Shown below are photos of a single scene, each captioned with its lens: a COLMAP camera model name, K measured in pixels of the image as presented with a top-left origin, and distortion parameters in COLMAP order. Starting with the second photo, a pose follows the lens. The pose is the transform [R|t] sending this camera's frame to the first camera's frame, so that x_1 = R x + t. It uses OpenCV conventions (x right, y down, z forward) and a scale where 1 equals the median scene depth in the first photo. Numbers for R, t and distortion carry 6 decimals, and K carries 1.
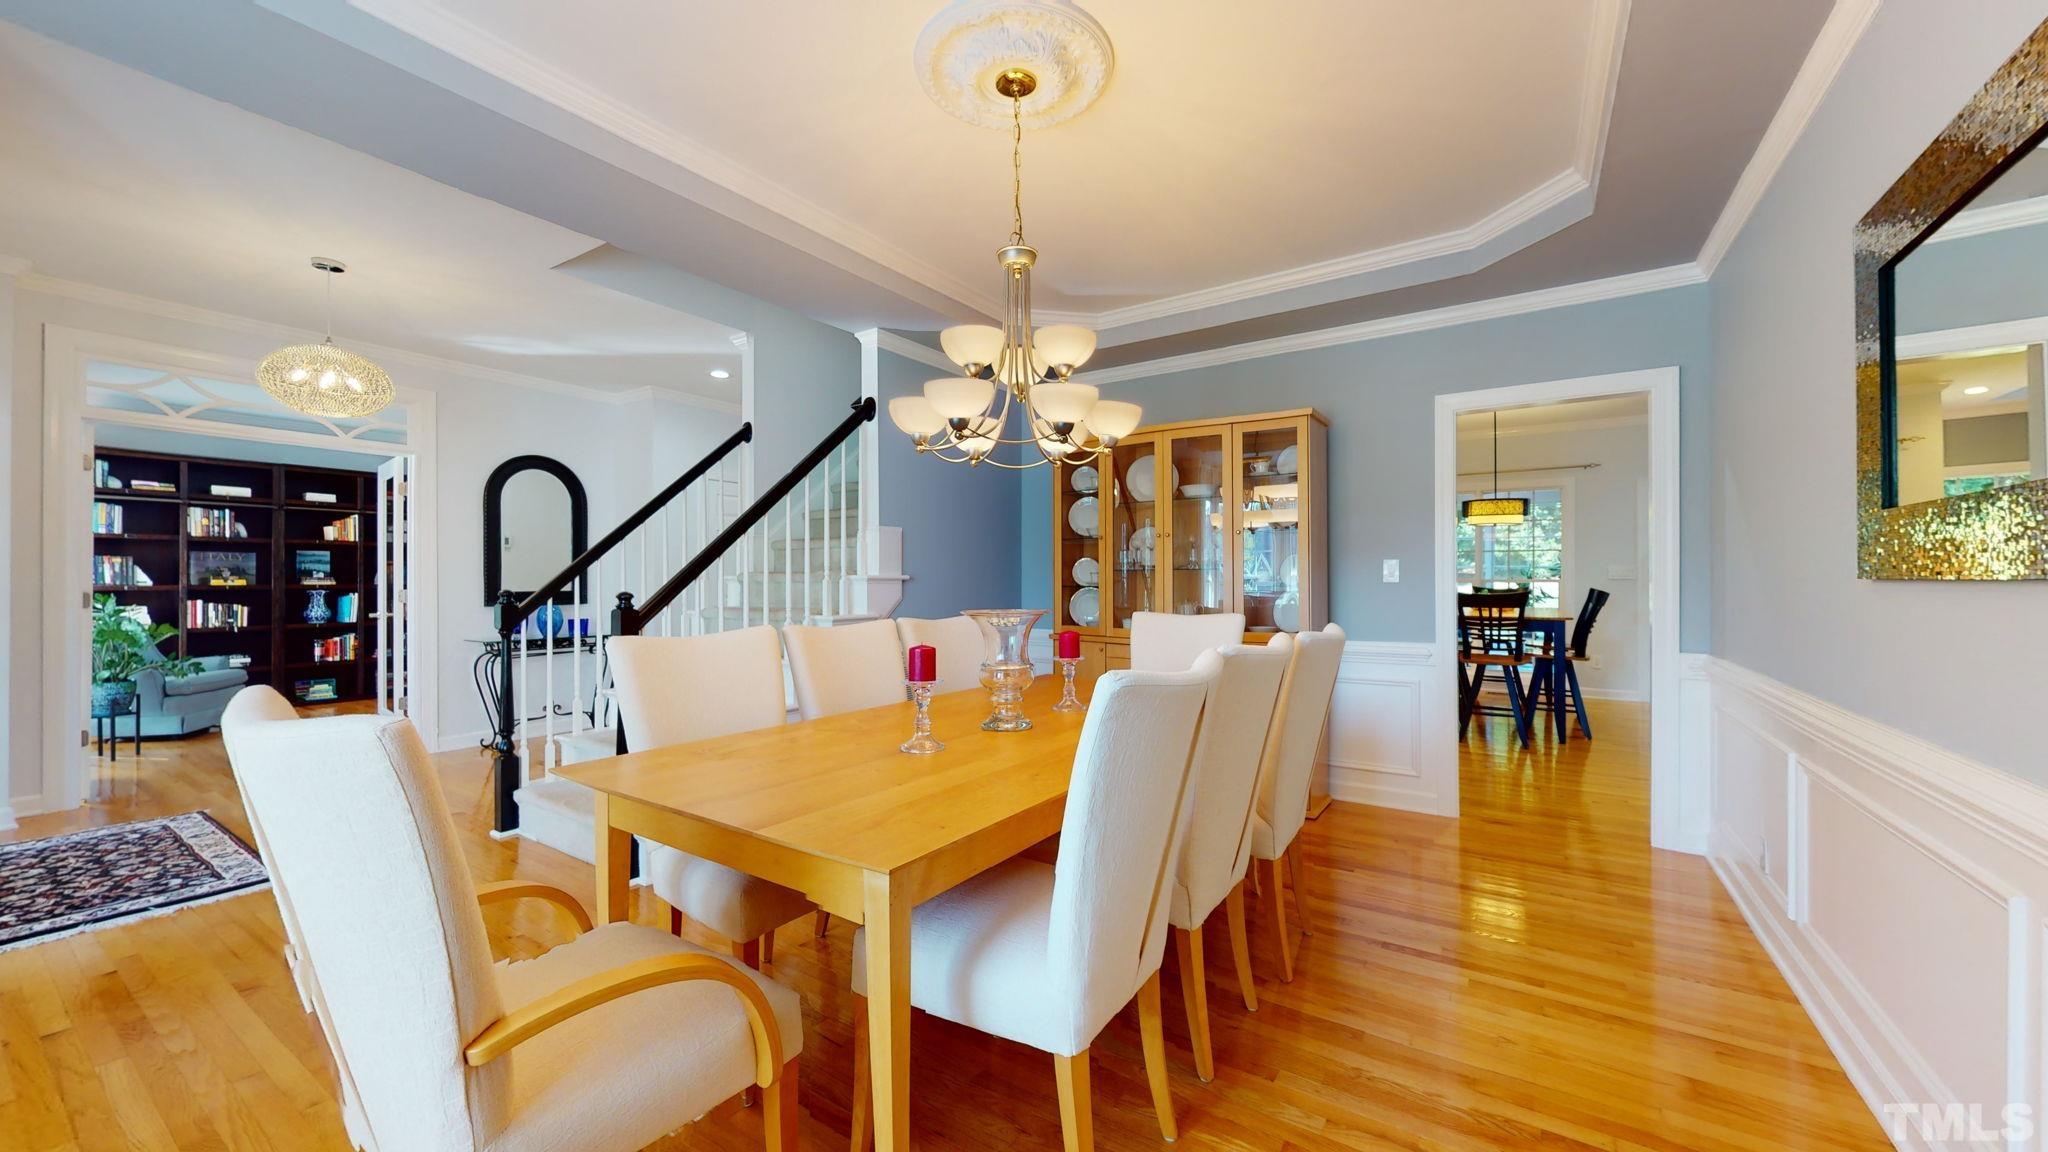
lens RADIAL K [[748.7, 0, 1022.8], [0, 748.7, 571.4], [0, 0, 1]] dist [-0.001607, -0.000028]
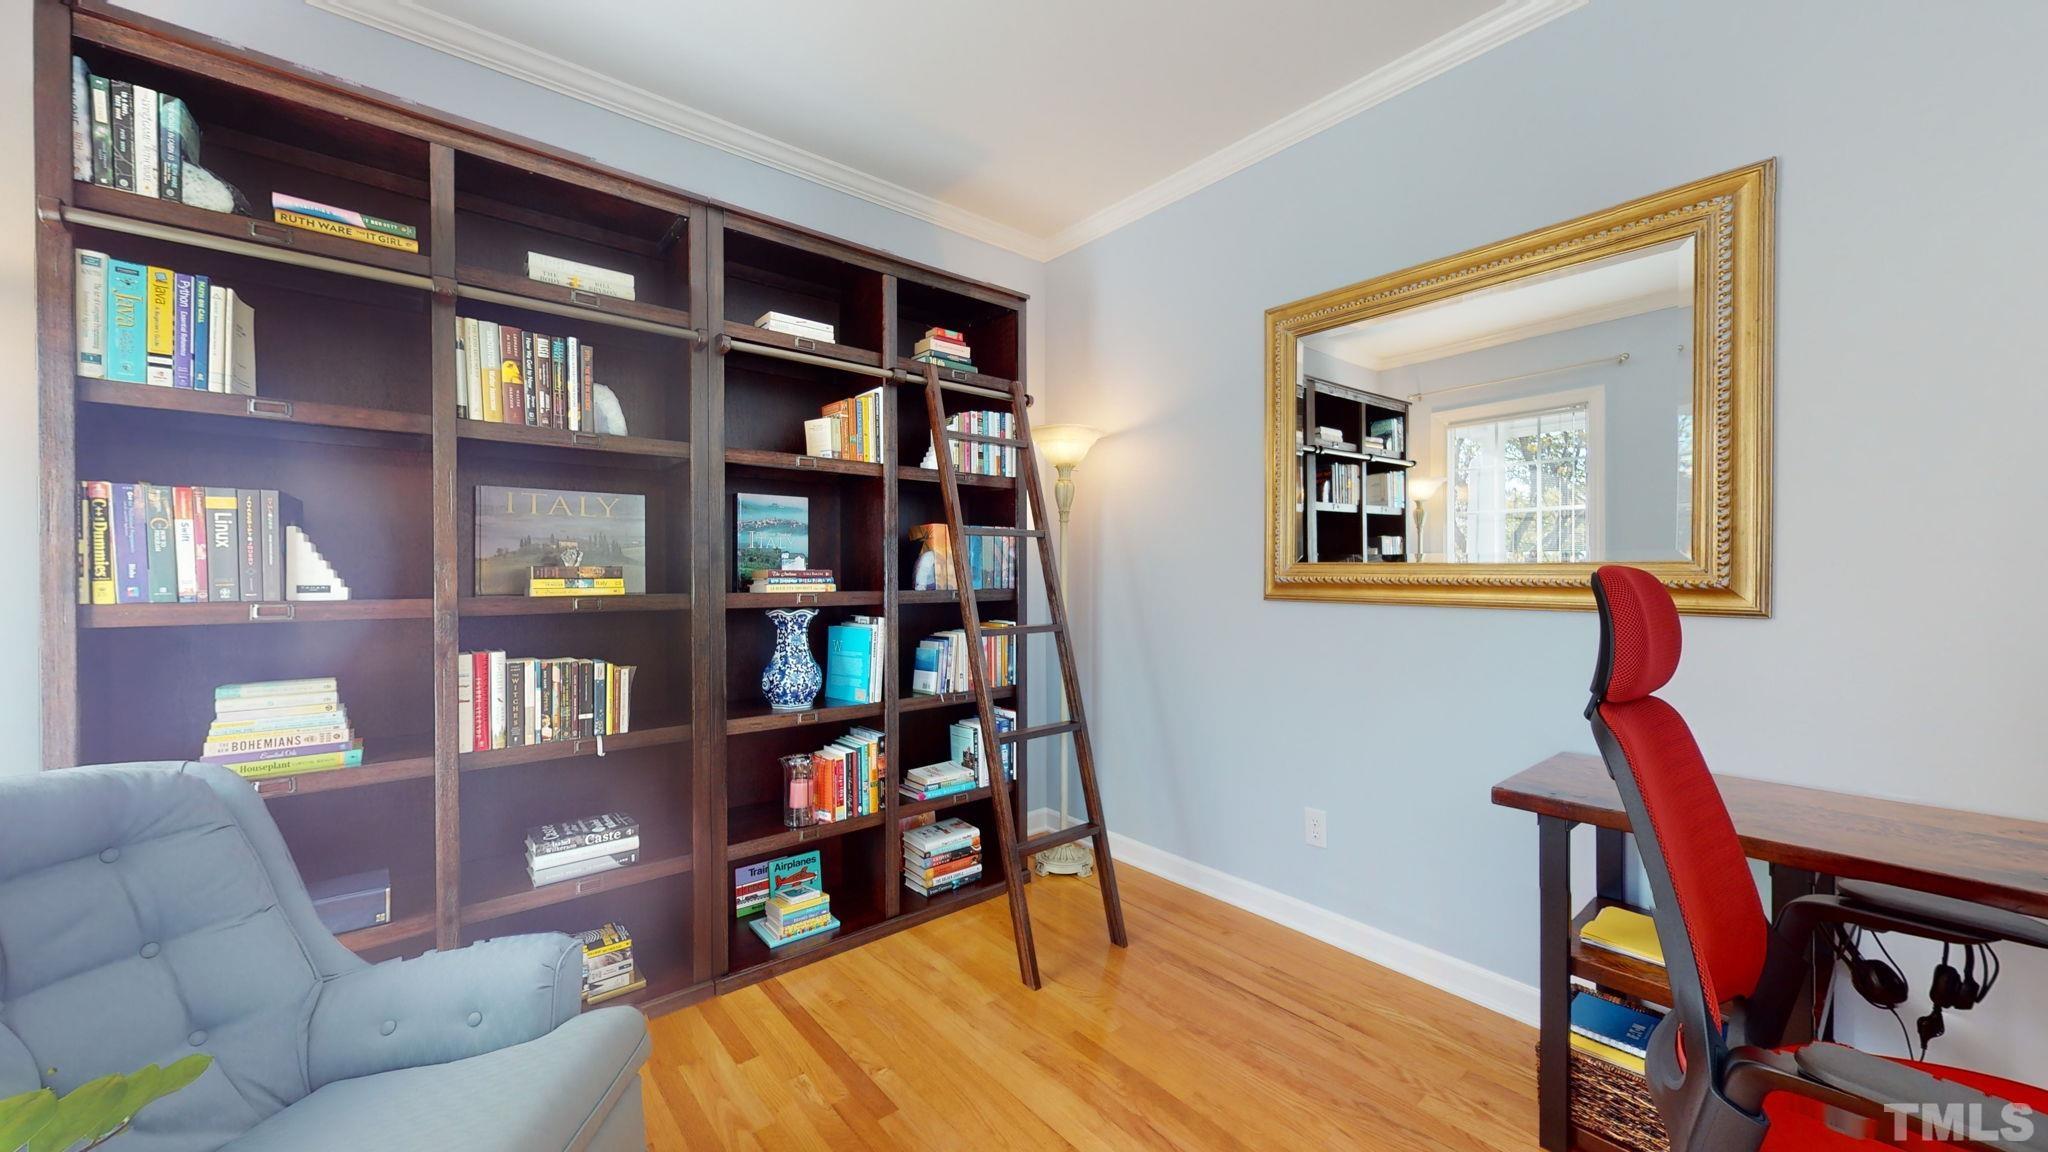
lens RADIAL K [[748.7, 0, 1026.1], [0, 748.7, 577.5], [0, 0, 1]] dist [-0.001607, -0.000028]
pose [[0.960263, 0.007135, -0.279006, -0.810217], [-0.001494, 0.999790, 0.020427, 0.004151], [0.279093, -0.019199, 0.960072, 0.765323]]
